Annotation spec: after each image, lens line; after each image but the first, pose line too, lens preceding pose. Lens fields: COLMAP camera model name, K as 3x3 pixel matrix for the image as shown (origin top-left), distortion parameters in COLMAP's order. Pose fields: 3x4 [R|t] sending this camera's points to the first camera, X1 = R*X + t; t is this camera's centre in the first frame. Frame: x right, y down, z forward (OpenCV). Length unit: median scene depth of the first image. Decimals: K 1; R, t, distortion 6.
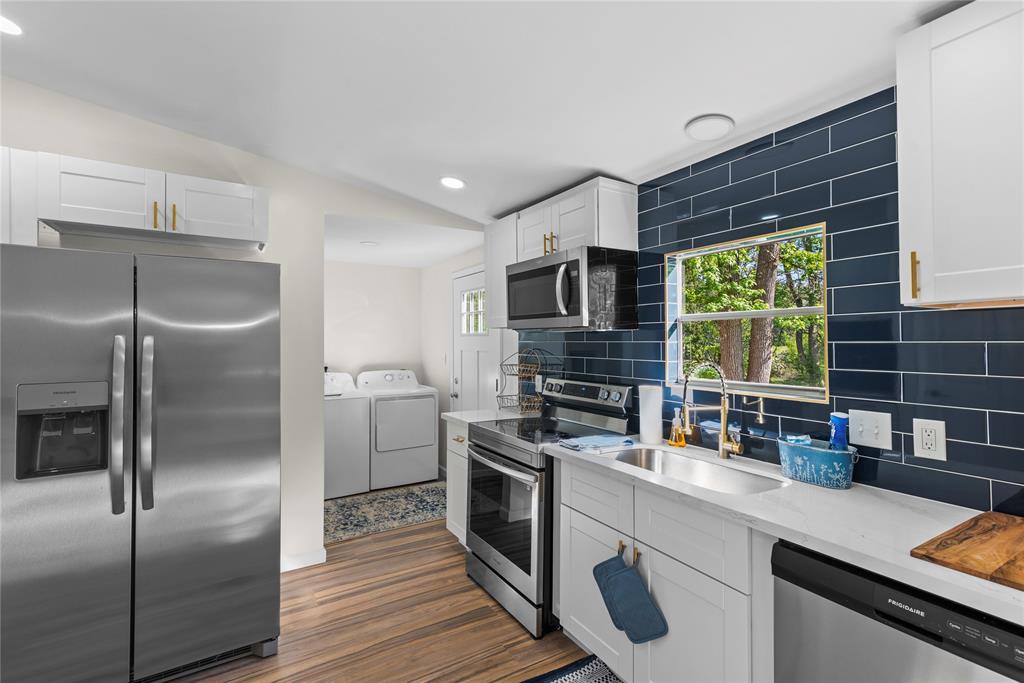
lens RADIAL K [[463.9, 0, 512.0], [0, 463.9, 341.5], [0, 0, 1]] dist [0.010041, -0.000125]
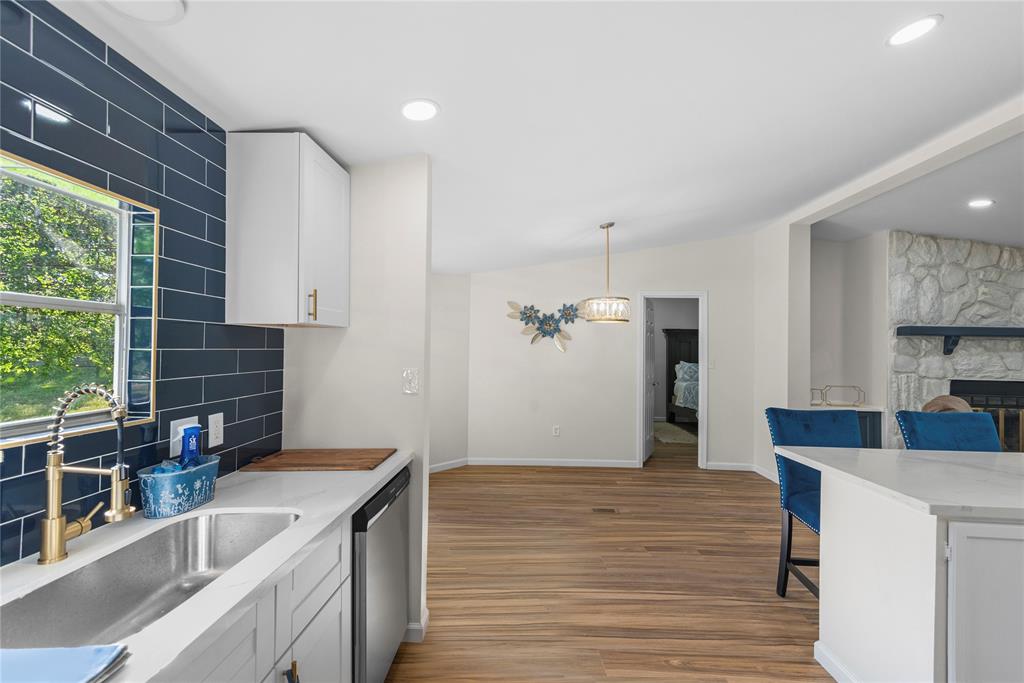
lens RADIAL K [[463.9, 0, 512.0], [0, 463.9, 341.5], [0, 0, 1]] dist [0.010041, -0.000125]
pose [[-0.838426, 0.000580, 0.545015, -0.344571], [-0.011469, 0.999759, -0.018708, -0.004502], [-0.544895, -0.021936, -0.838218, 1.357696]]
